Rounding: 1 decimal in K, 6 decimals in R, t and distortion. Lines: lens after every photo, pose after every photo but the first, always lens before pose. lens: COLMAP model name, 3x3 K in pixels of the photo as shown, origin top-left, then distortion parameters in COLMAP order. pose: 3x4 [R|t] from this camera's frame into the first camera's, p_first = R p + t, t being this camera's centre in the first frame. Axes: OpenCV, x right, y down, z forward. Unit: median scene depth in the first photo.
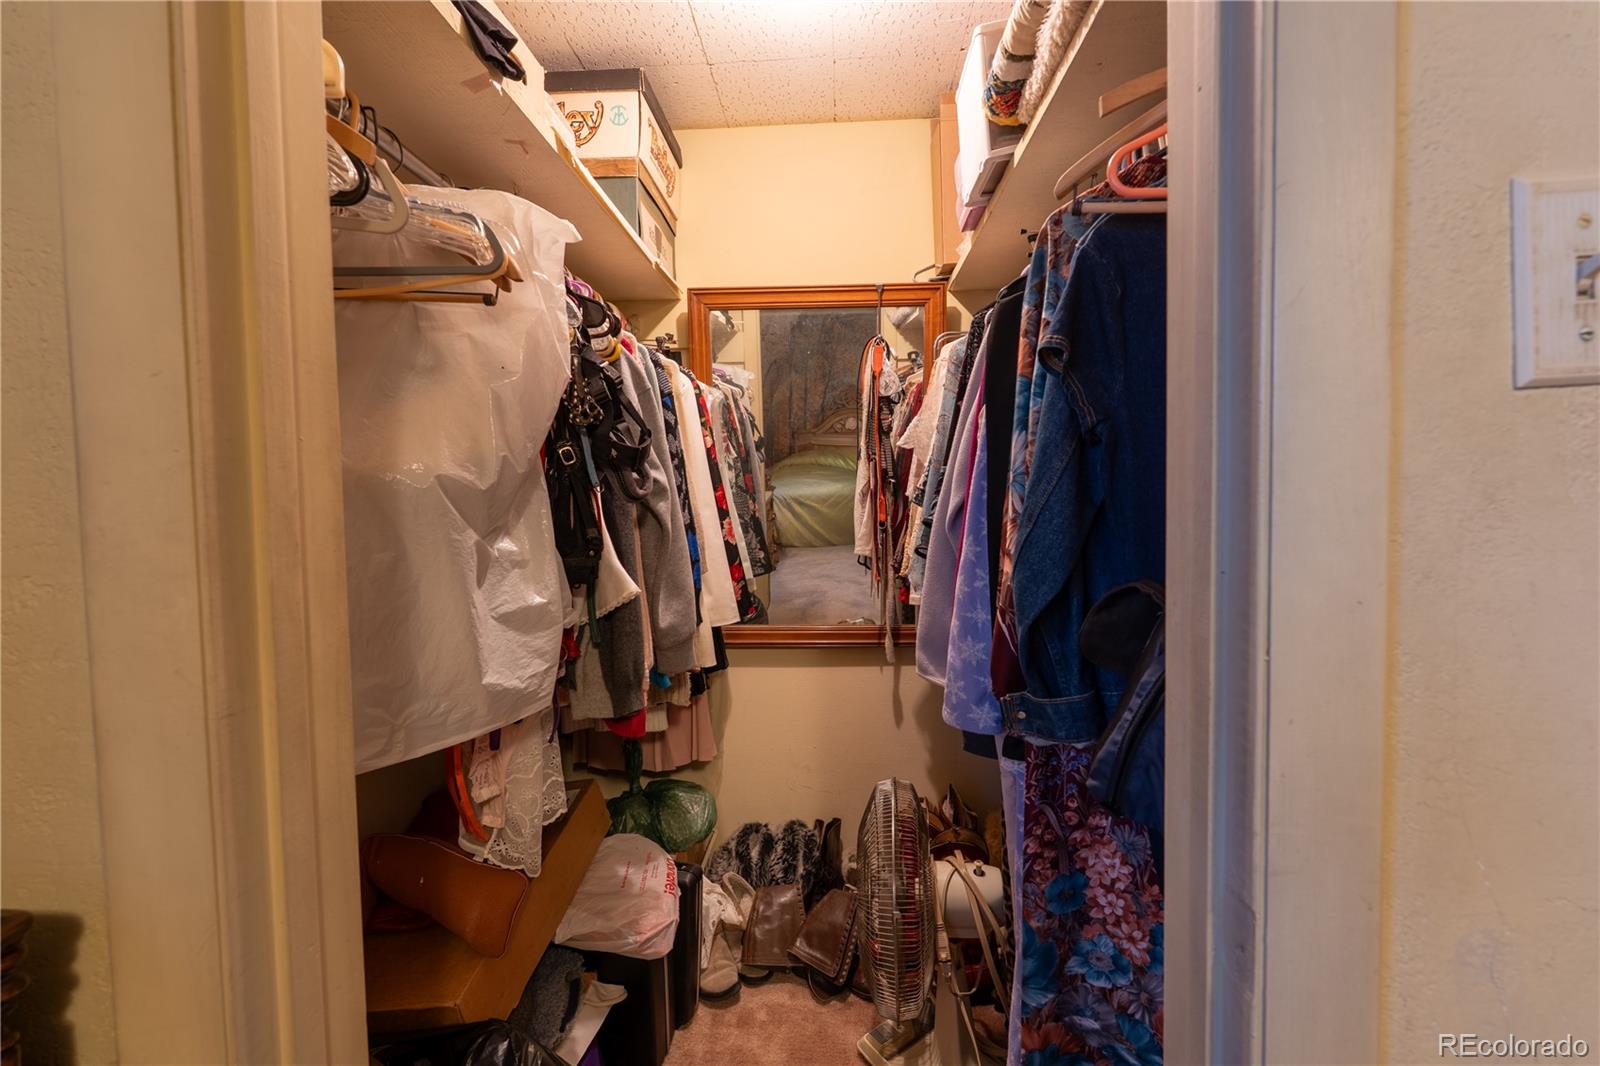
lens RADIAL K [[703.8, 0, 809.4], [0, 703.8, 531.2], [0, 0, 1]] dist [-0.003833, 0.000320]
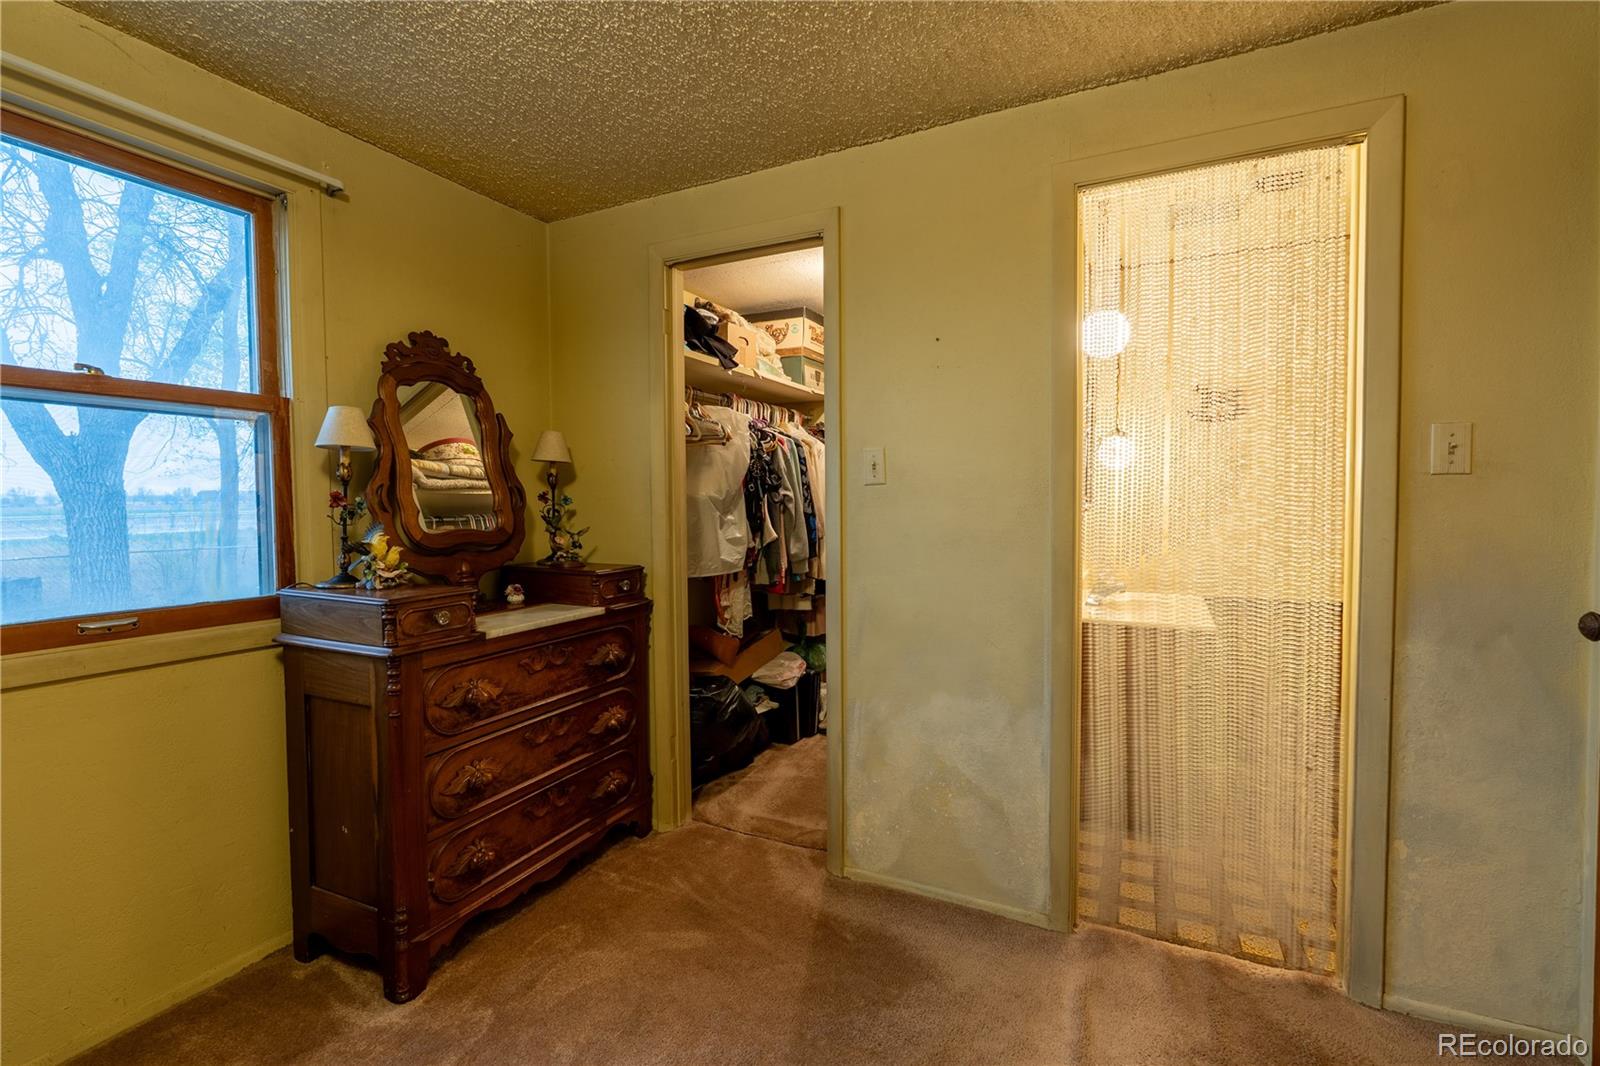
lens RADIAL K [[703.8, 0, 794.2], [0, 703.8, 533.8], [0, 0, 1]] dist [-0.003833, 0.000320]
pose [[0.910398, 0.029053, -0.412711, 1.035948], [-0.026830, 0.999577, 0.011181, 0.047284], [0.412862, 0.000894, 0.910793, -1.596722]]
